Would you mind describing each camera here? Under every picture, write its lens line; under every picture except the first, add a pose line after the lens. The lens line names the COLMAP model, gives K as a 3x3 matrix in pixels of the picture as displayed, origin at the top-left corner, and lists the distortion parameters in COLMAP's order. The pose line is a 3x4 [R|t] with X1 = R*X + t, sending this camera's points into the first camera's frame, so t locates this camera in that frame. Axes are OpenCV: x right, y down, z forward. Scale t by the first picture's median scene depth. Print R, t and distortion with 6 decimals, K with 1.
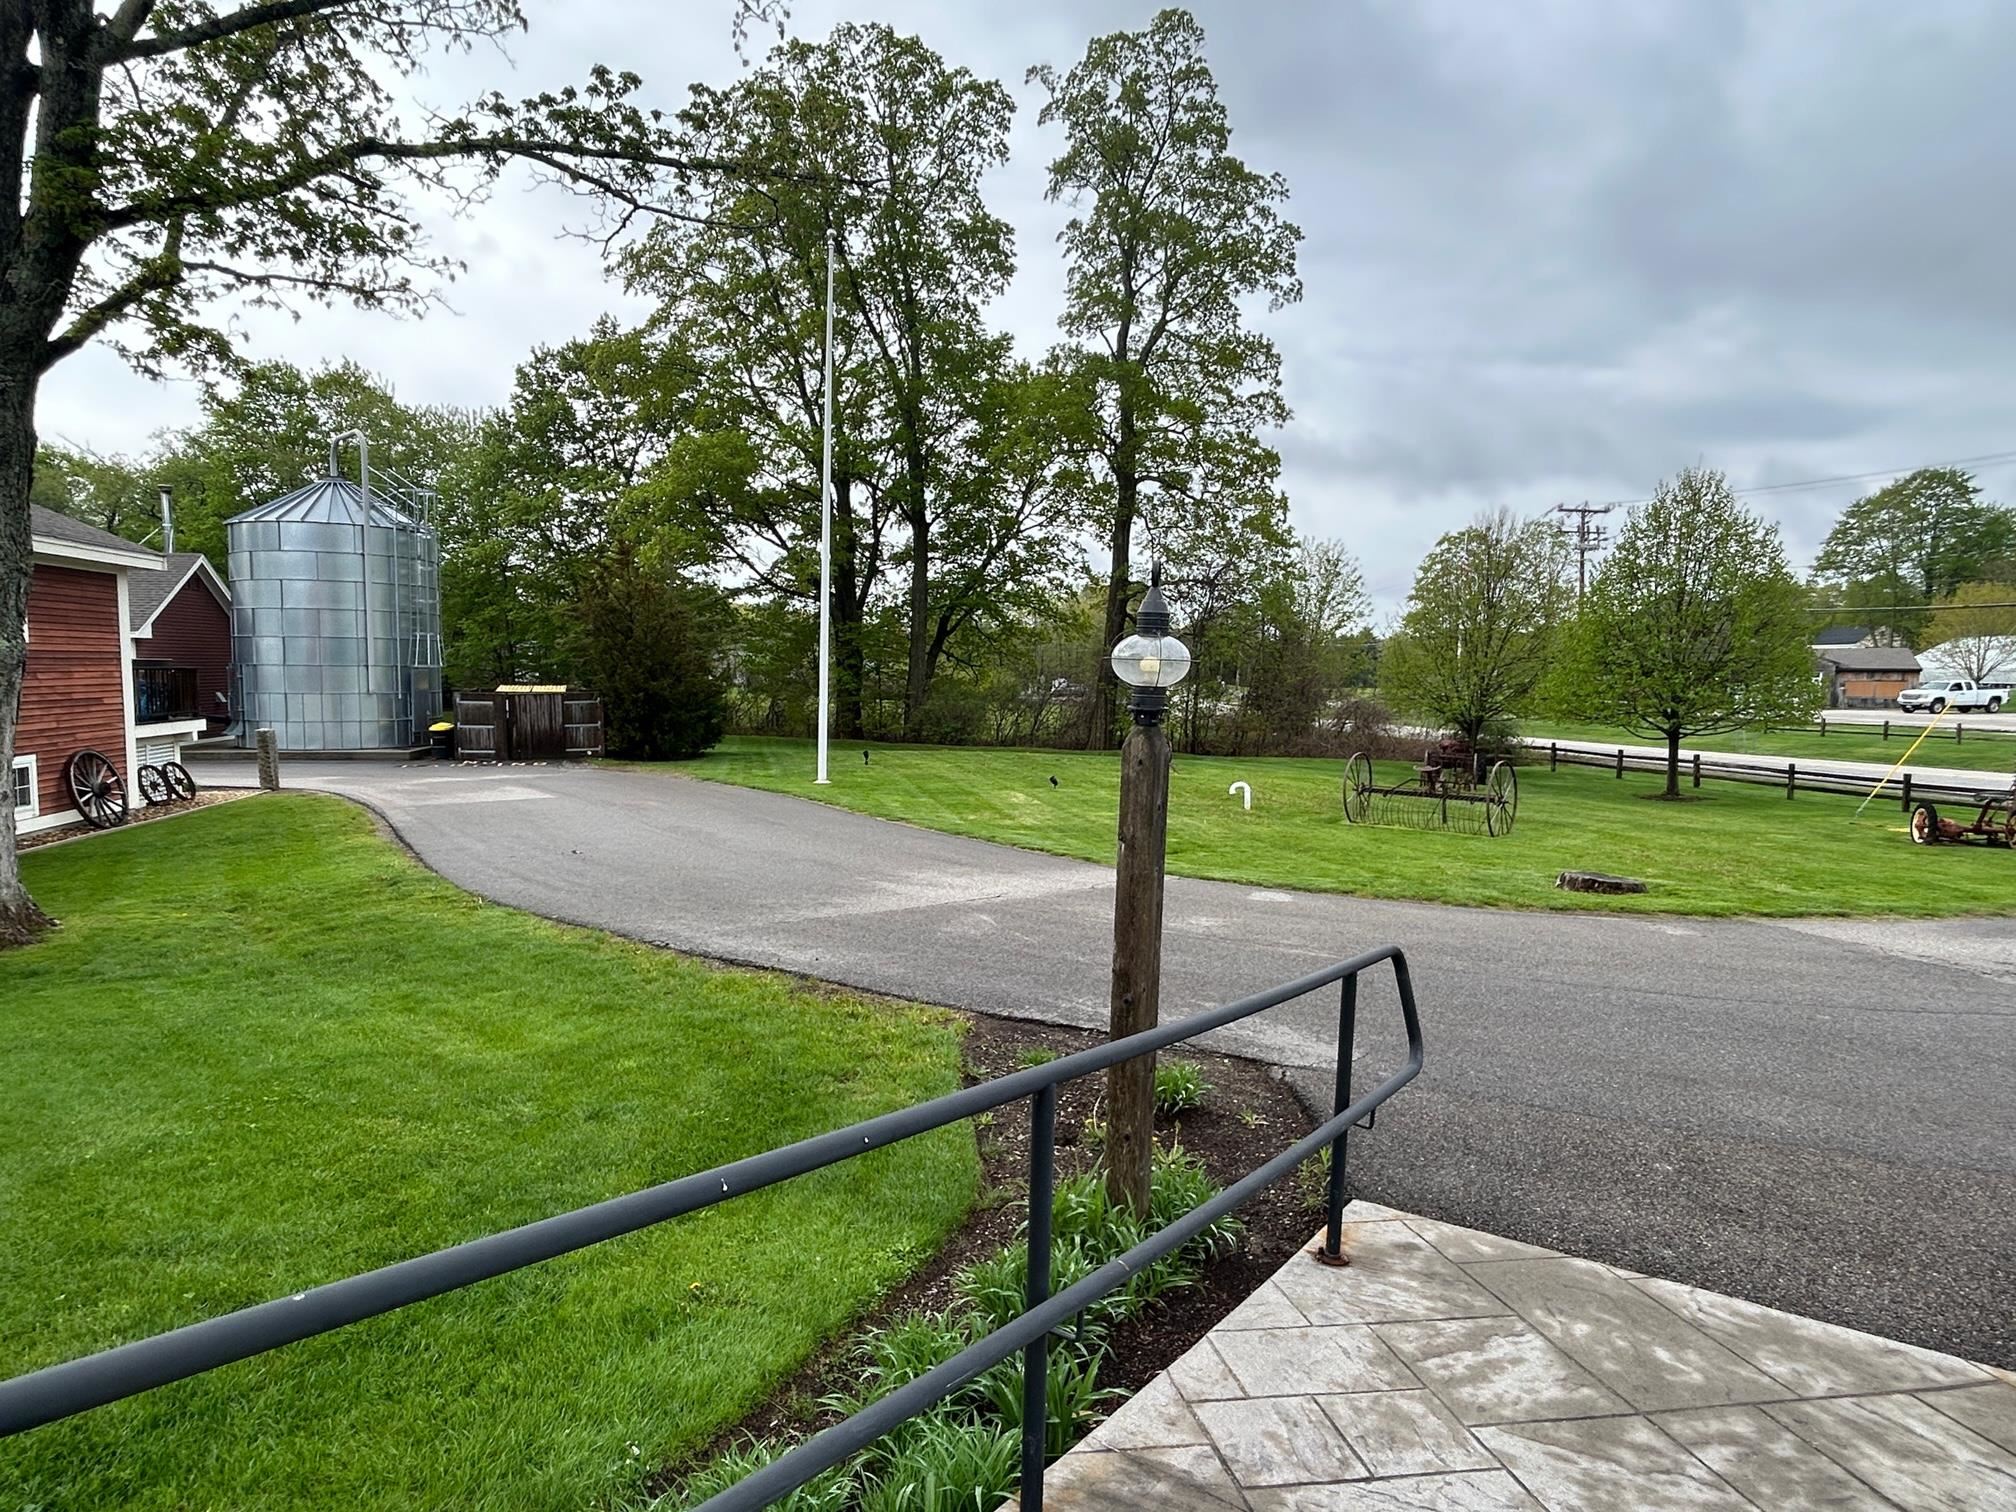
lens RADIAL K [[1455.0, 0, 1008.0], [0, 1455.0, 756.0], [0, 0, 1]] dist [0.000032, -0.000087]
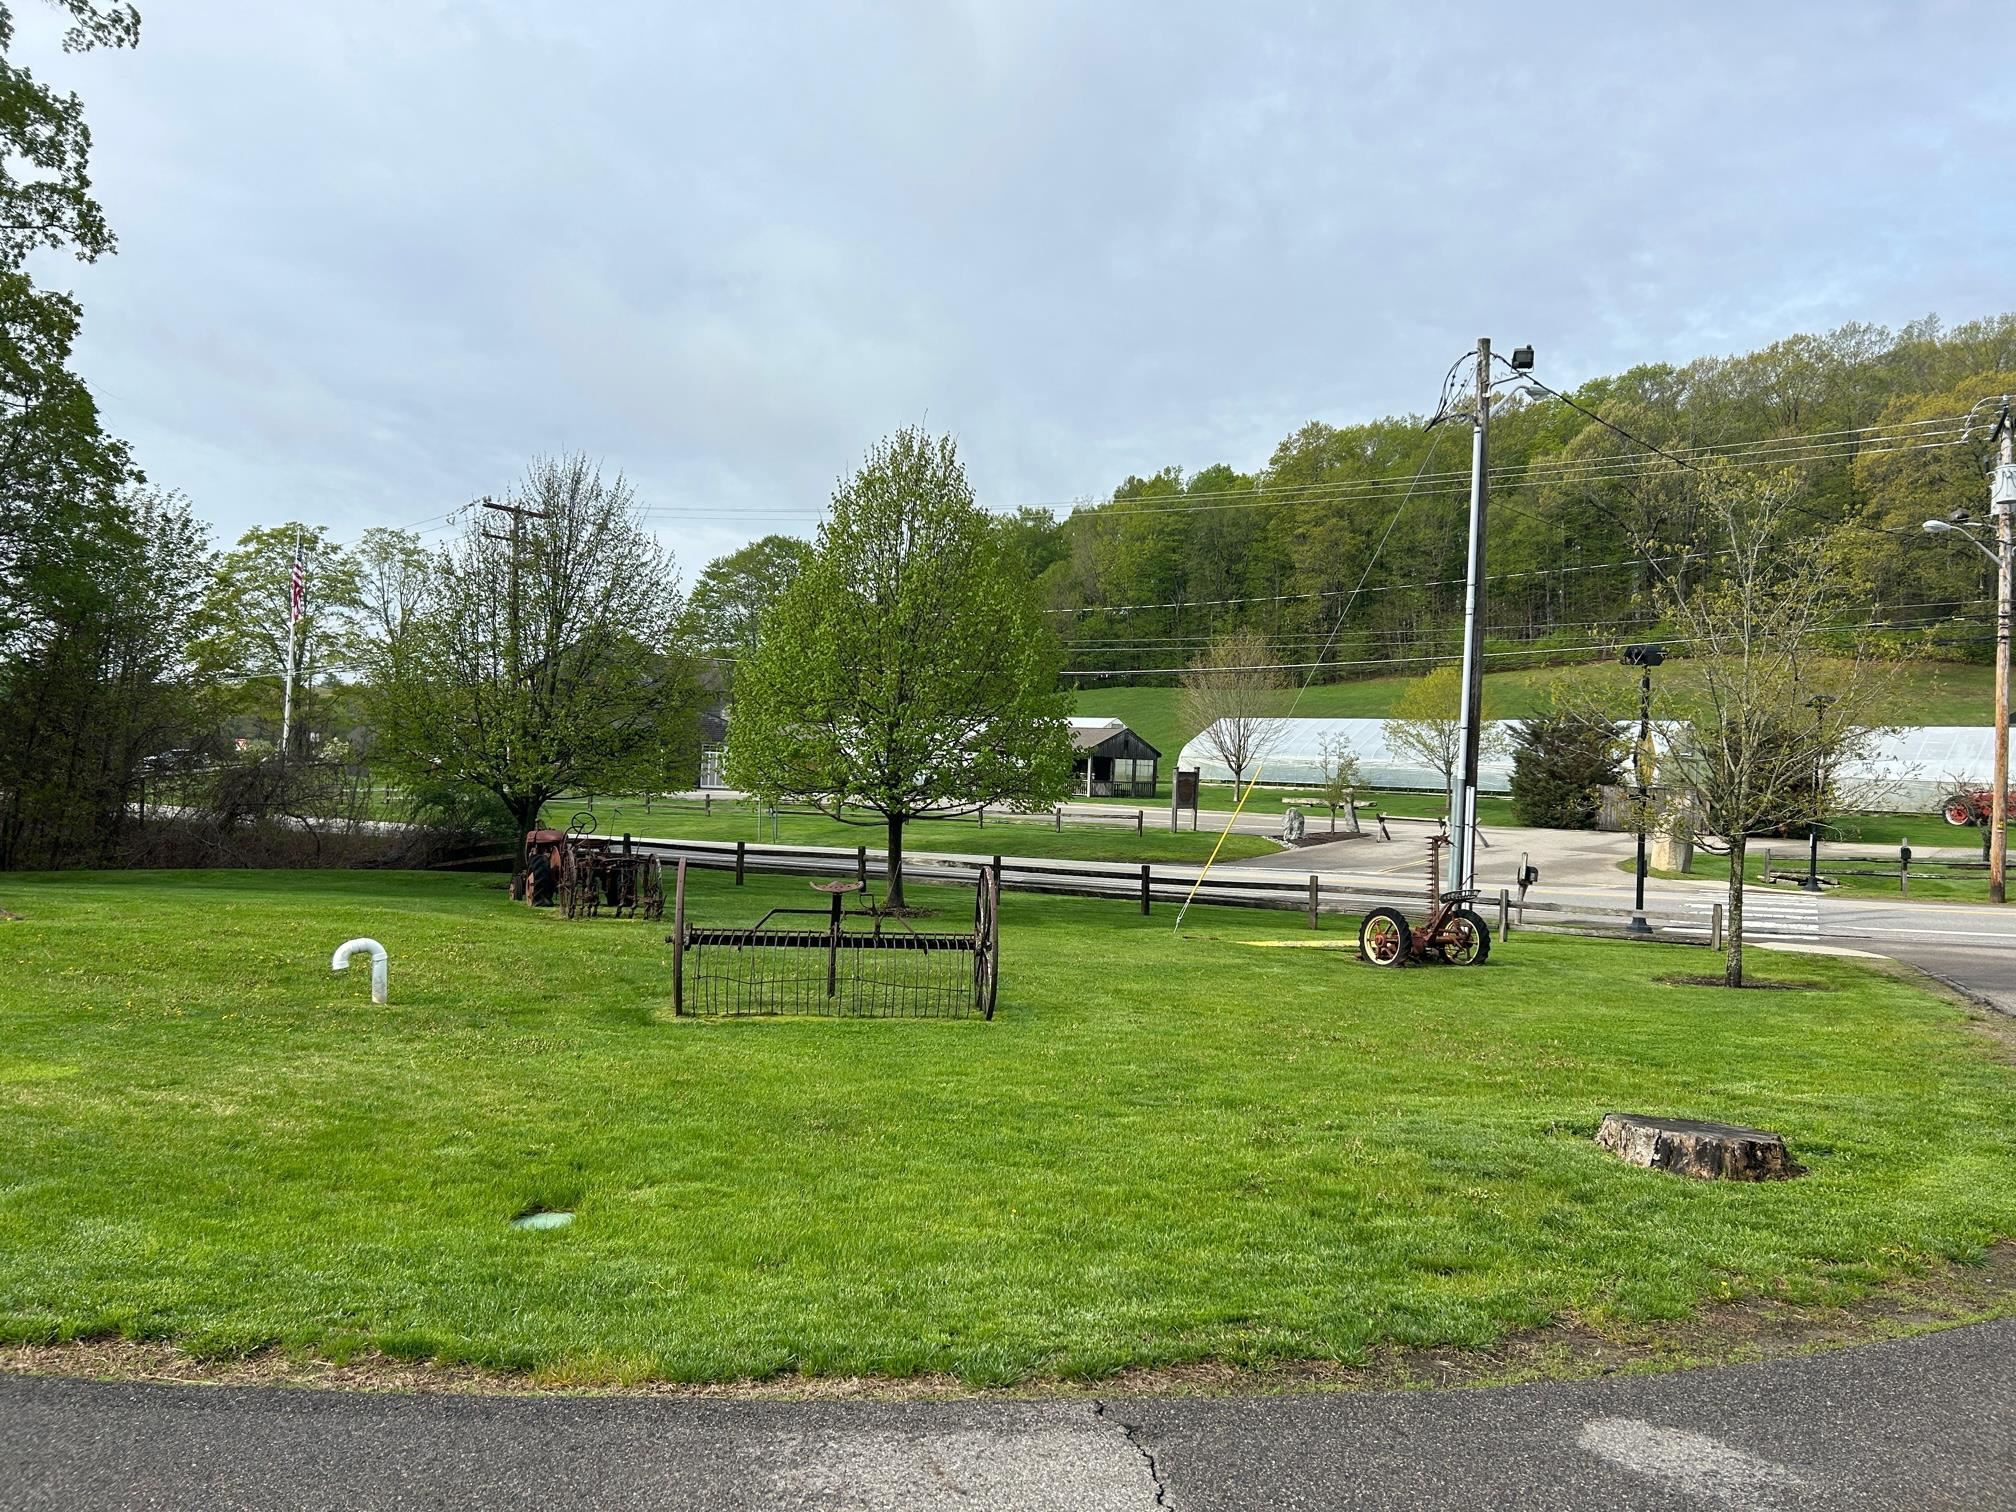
lens RADIAL K [[1541.1, 0, 1073.4], [0, 1541.1, 757.4], [0, 0, 1]] dist [0.003585, -0.004009]
pose [[0.622615, 0.025640, 0.782108, -0.021841], [0.020238, 0.998601, -0.048849, -0.003054], [-0.782267, 0.046243, 0.621225, 0.258393]]
